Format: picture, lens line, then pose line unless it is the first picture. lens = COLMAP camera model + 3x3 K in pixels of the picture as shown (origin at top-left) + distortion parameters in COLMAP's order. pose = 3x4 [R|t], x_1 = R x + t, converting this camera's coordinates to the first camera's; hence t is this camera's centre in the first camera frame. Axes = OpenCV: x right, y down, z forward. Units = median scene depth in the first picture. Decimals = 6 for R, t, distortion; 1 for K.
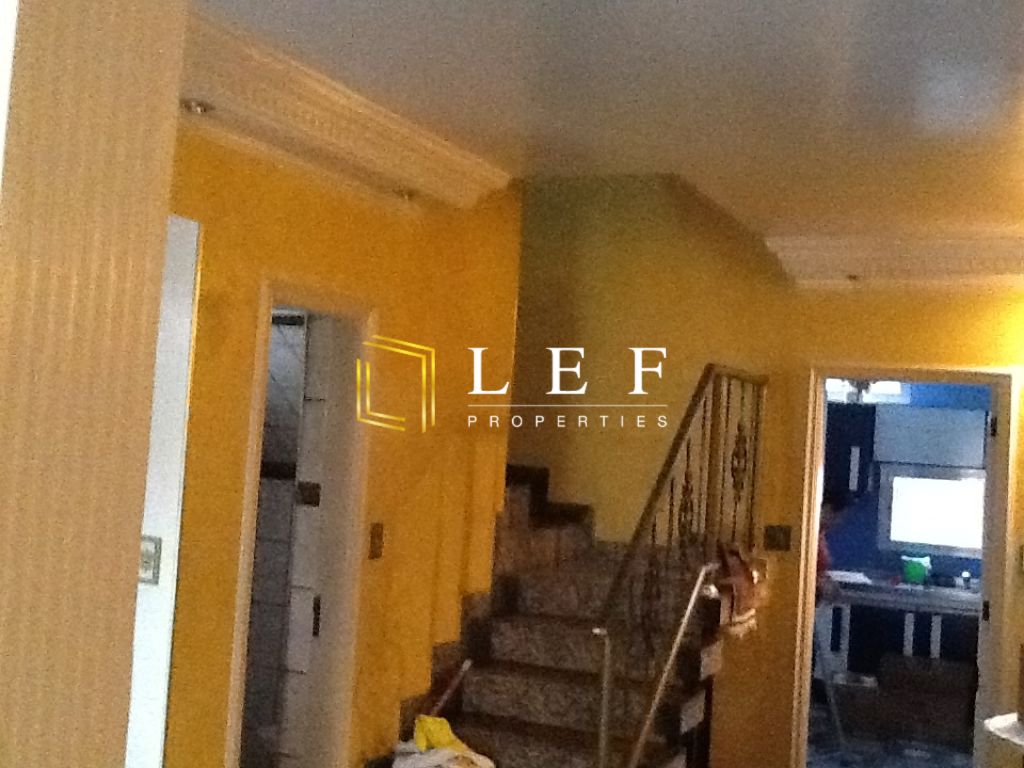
lens RADIAL K [[1298.7, 0, 512.0], [0, 1298.7, 384.0], [0, 0, 1]] dist [0.066533, -0.000724]
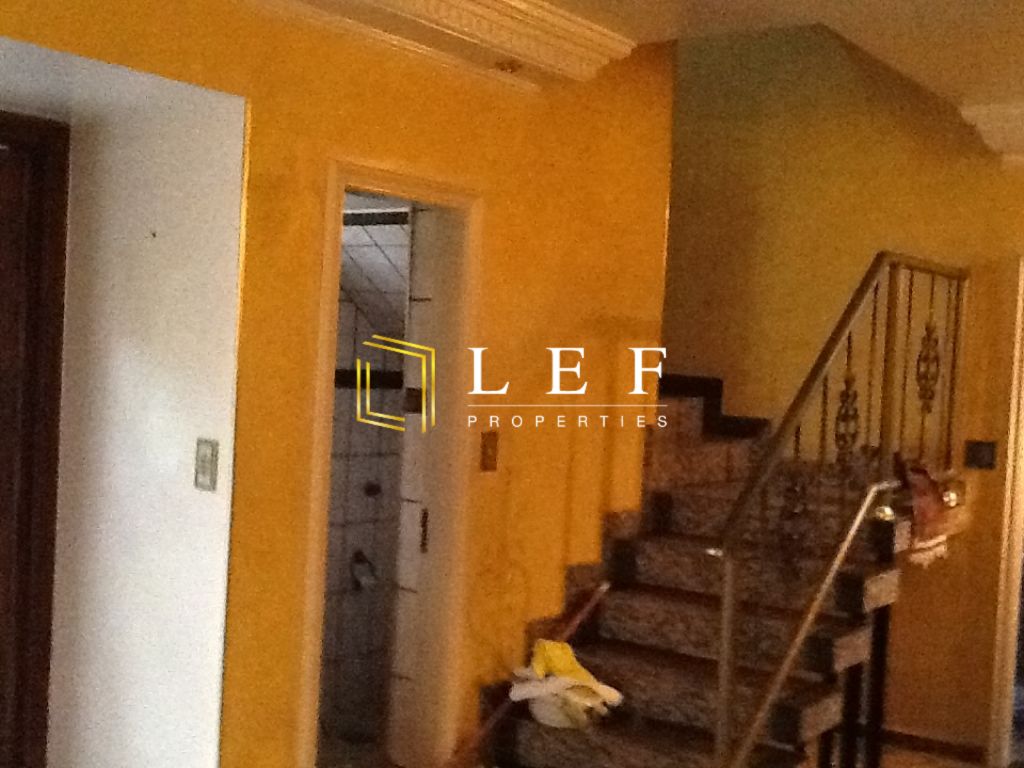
lens RADIAL K [[1269.8, 0, 512.0], [0, 1269.8, 384.0], [0, 0, 1]] dist [0.176595, -0.777176]
pose [[0.974505, -0.007307, -0.224248, 0.105250], [0.018934, 0.998583, 0.049739, 0.025947], [0.223567, -0.052717, 0.973262, 0.114964]]
